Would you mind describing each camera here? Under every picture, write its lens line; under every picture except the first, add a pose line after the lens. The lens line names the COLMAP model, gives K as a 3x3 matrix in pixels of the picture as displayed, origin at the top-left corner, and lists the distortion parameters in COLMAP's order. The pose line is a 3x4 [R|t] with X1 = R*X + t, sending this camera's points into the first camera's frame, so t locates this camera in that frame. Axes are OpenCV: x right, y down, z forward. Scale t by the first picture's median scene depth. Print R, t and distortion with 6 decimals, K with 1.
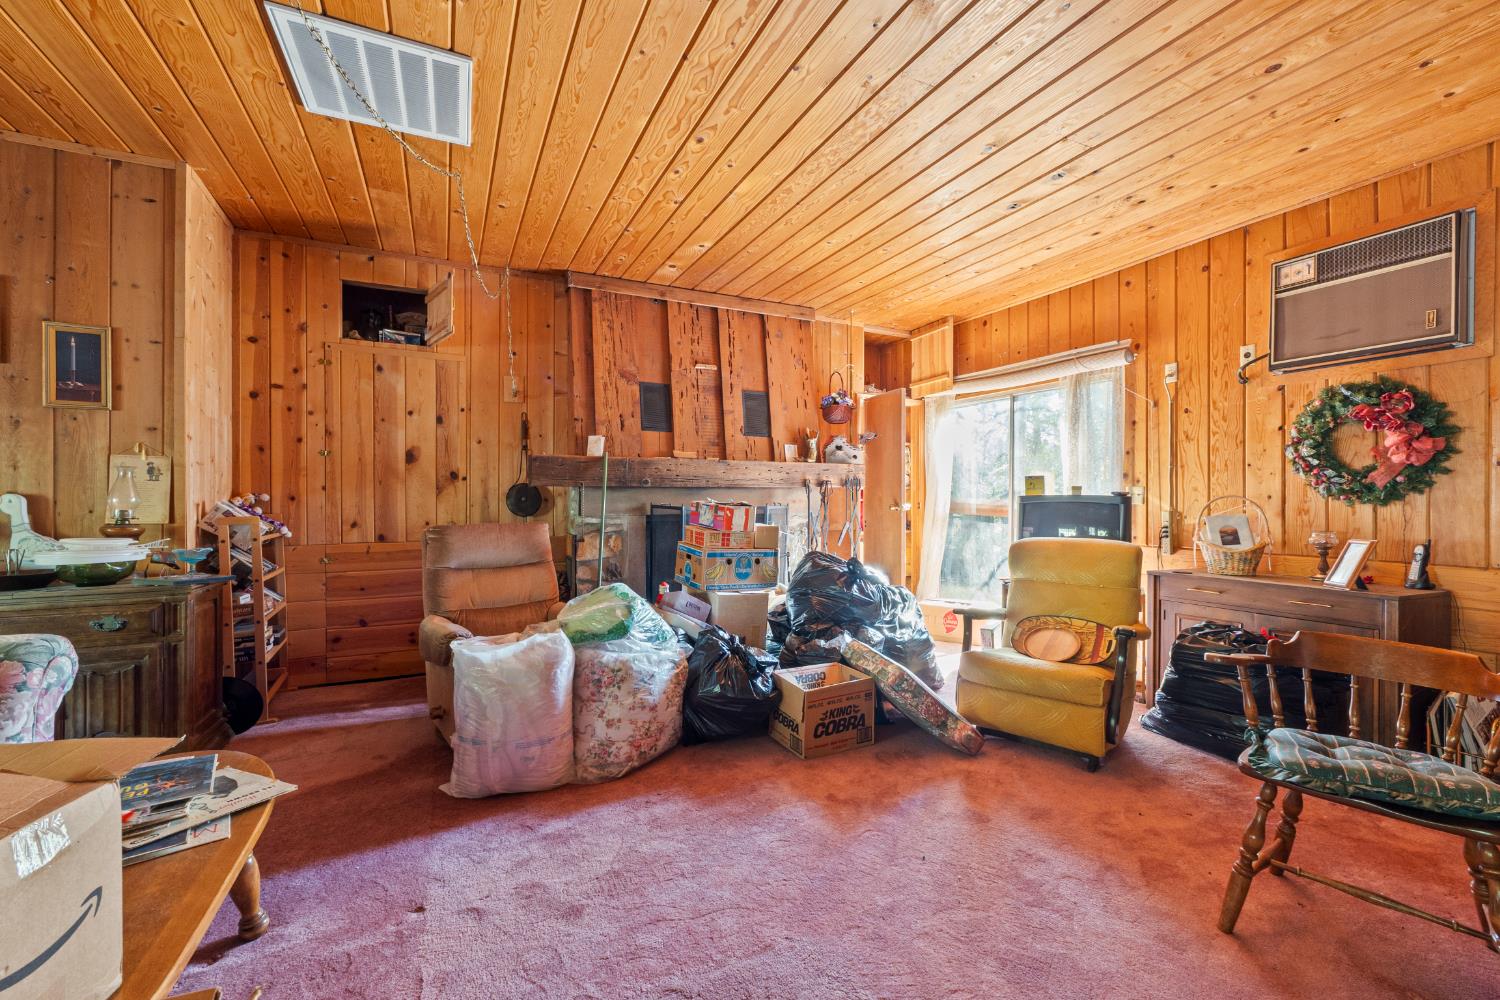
lens RADIAL K [[628.1, 0, 750.0], [0, 628.1, 500.0], [0, 0, 1]] dist [0.000170, -0.000051]
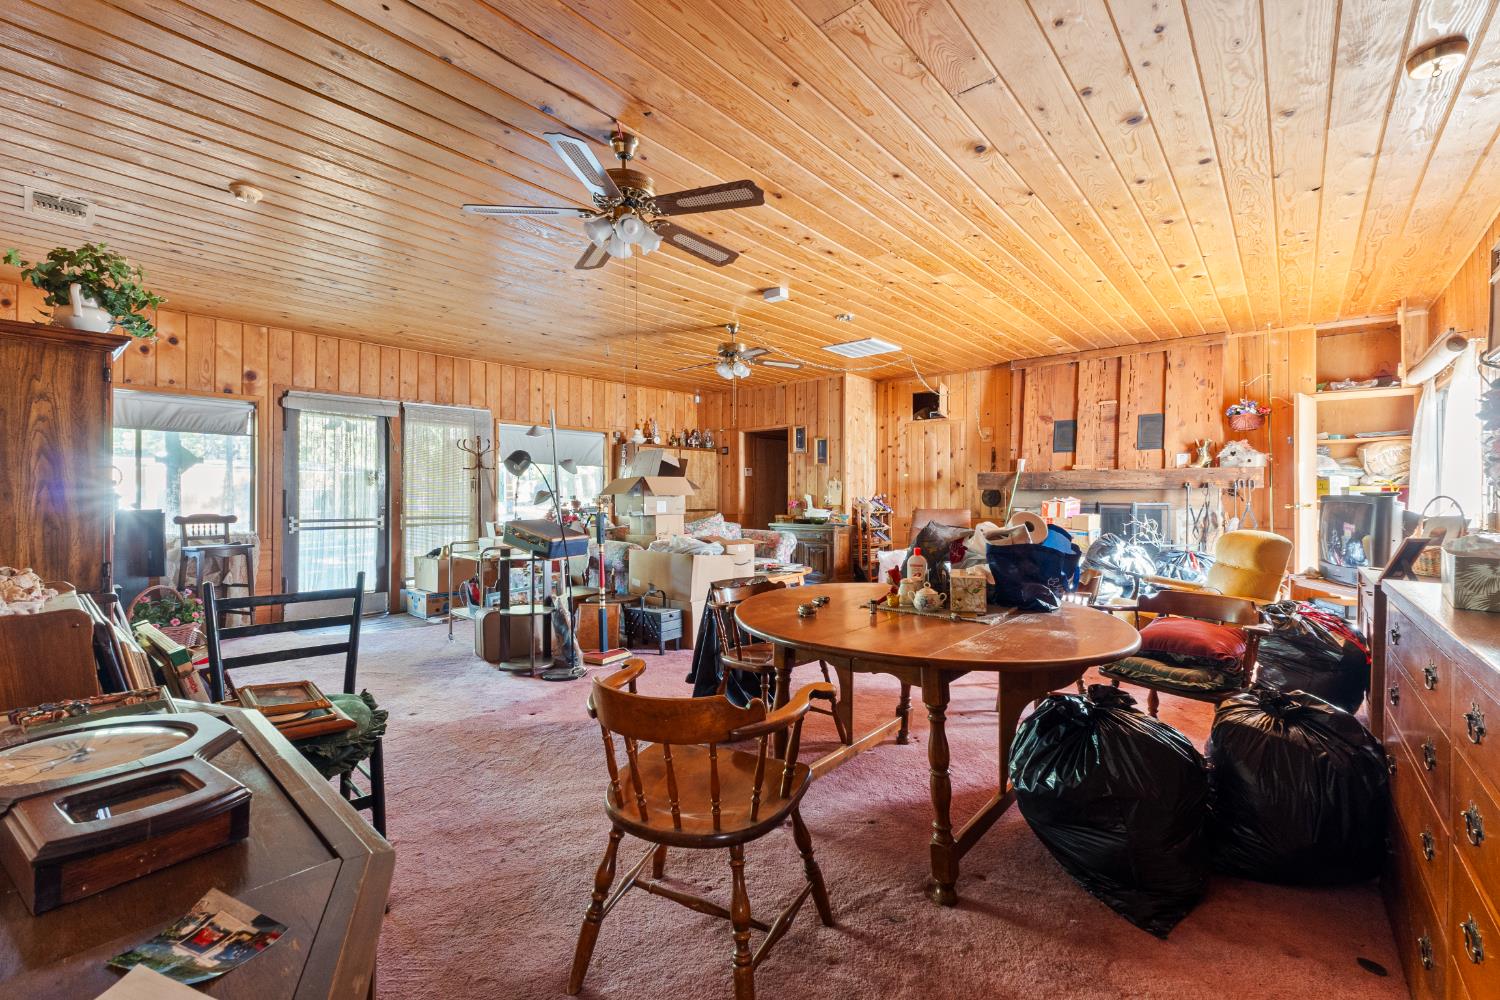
lens RADIAL K [[628.1, 0, 750.0], [0, 628.1, 500.0], [0, 0, 1]] dist [0.000170, -0.000051]
pose [[0.388365, 0.008539, -0.921466, 1.004863], [-0.003808, 0.999963, 0.007661, -0.004374], [0.921498, 0.000534, 0.388384, -0.298663]]
